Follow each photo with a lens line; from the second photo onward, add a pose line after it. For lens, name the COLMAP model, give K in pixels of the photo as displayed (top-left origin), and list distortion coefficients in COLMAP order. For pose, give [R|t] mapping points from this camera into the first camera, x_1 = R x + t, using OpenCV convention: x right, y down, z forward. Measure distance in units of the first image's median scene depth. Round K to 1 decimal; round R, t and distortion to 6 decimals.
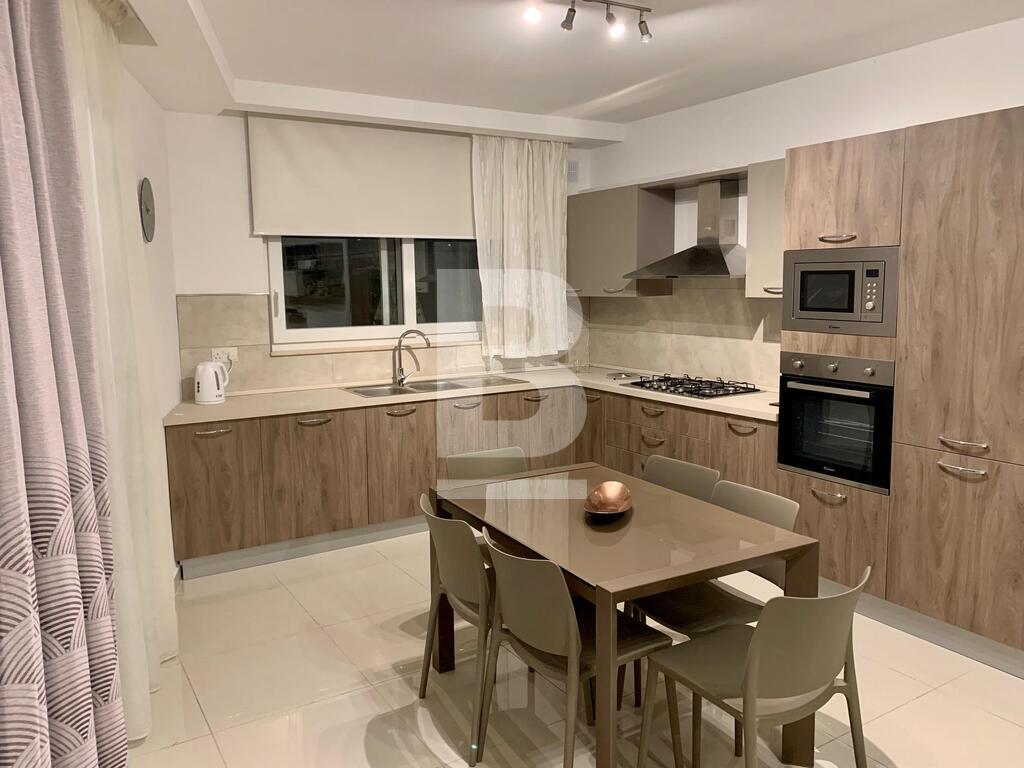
lens RADIAL K [[774.0, 0, 512.0], [0, 774.0, 384.8], [0, 0, 1]] dist [-0.006489, -0.013776]
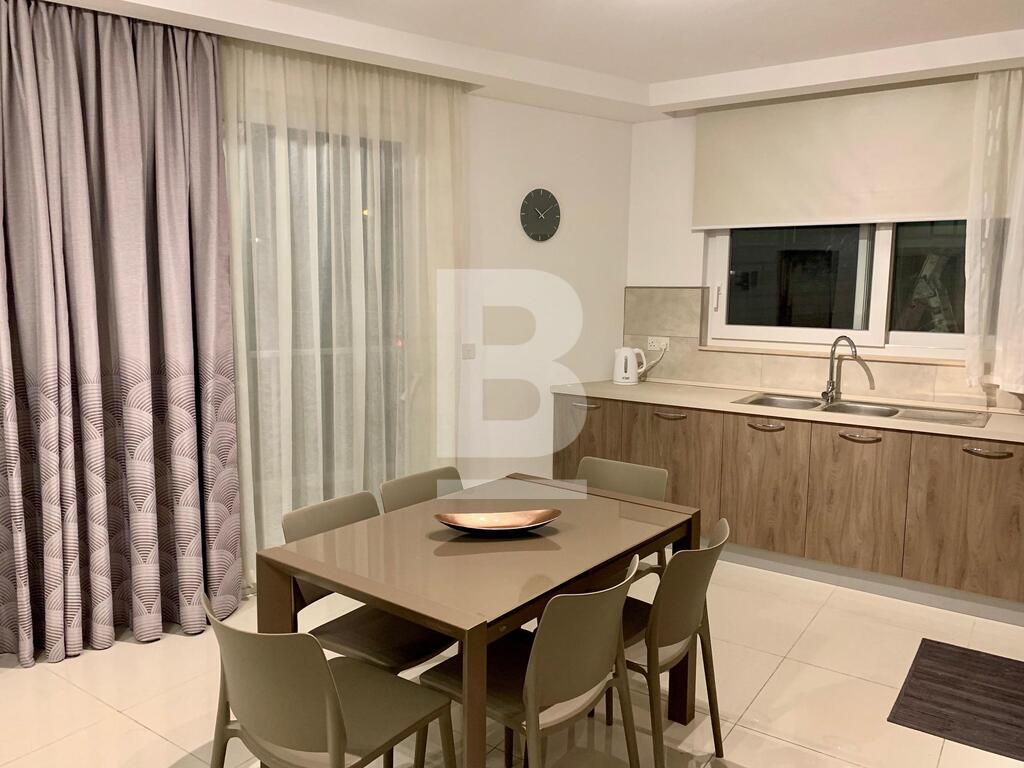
lens RADIAL K [[774.0, 0, 510.8], [0, 774.0, 382.0], [0, 0, 1]] dist [-0.006489, -0.013776]
pose [[0.343815, 0.127876, -0.930290, 0.545038], [-0.135777, 0.987043, 0.085497, -0.047974], [0.929170, 0.096917, 0.356723, 0.412065]]
